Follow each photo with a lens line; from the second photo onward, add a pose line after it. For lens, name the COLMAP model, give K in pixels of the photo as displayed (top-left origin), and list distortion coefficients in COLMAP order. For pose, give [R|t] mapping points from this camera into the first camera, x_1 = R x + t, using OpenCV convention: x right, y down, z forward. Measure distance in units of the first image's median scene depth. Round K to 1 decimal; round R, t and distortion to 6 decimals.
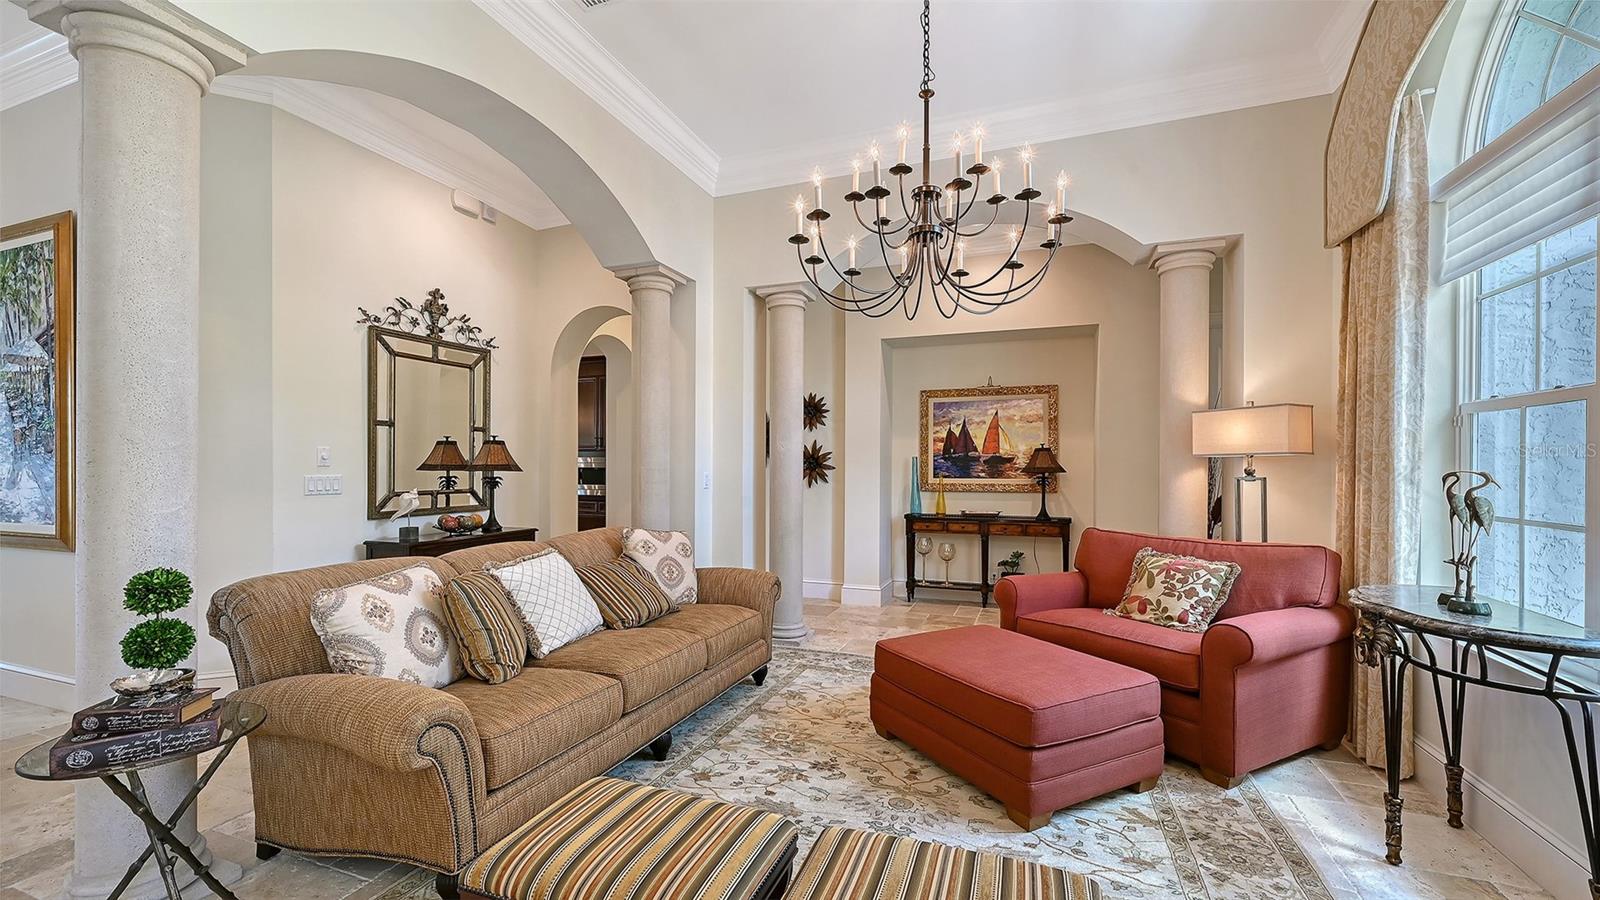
lens RADIAL K [[640.3, 0, 802.9], [0, 640.3, 452.6], [0, 0, 1]] dist [0.000277, -0.000471]
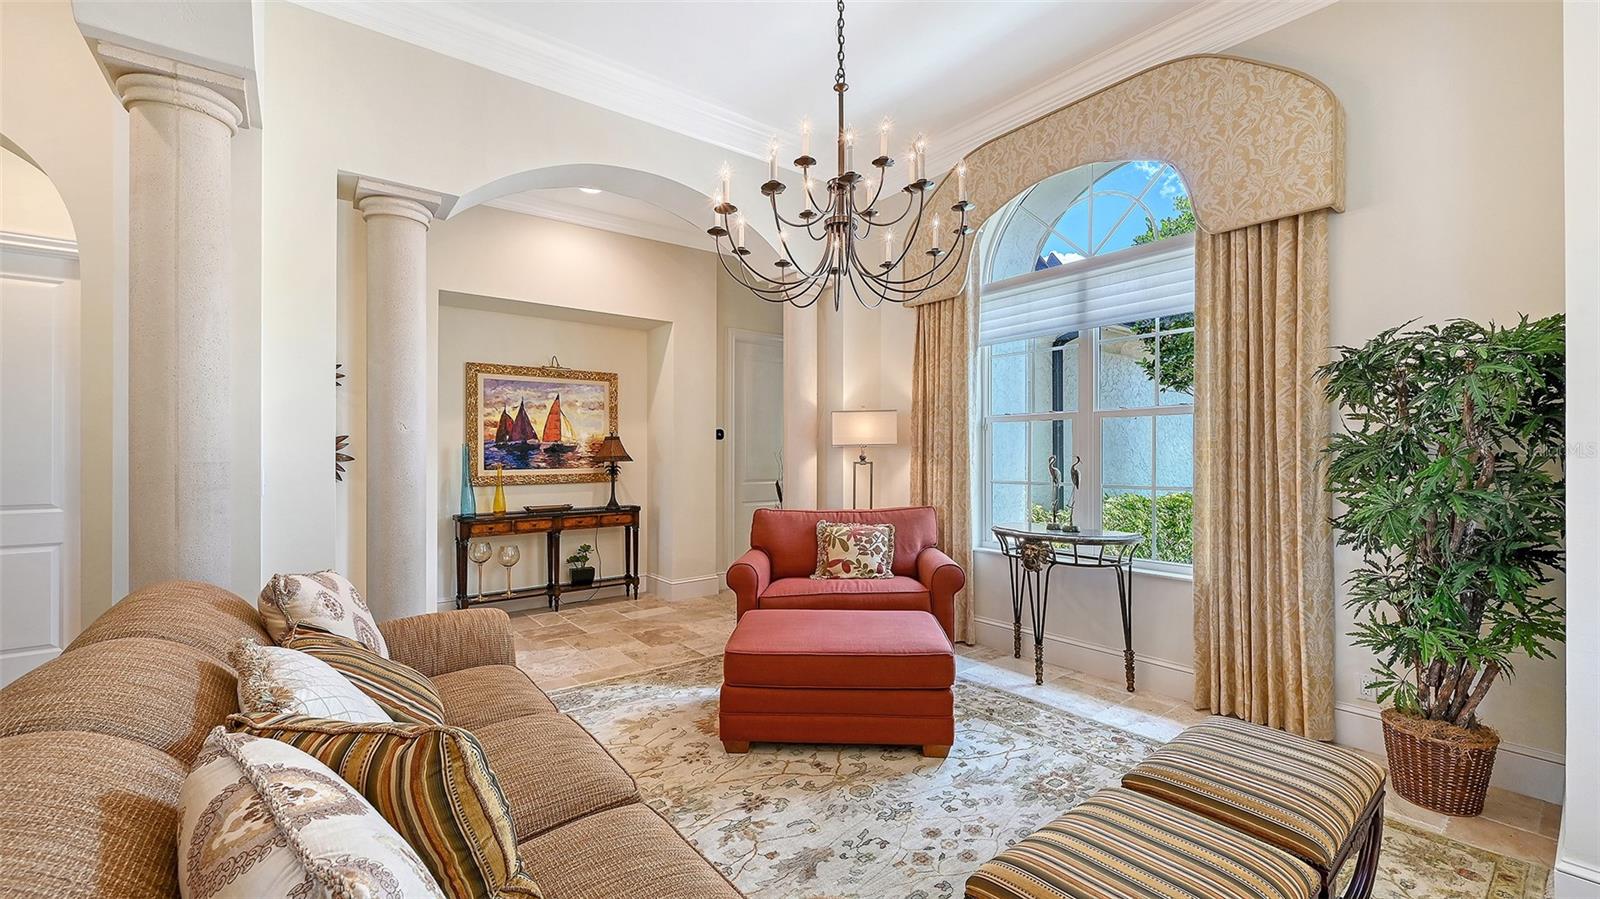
lens RADIAL K [[640.3, 0, 802.9], [0, 640.3, 452.1], [0, 0, 1]] dist [0.000277, -0.000471]
pose [[0.521788, -0.004604, 0.853063, -0.304741], [-0.011302, 0.999860, 0.012309, 0.001767], [-0.853000, -0.016064, 0.521663, 0.228246]]
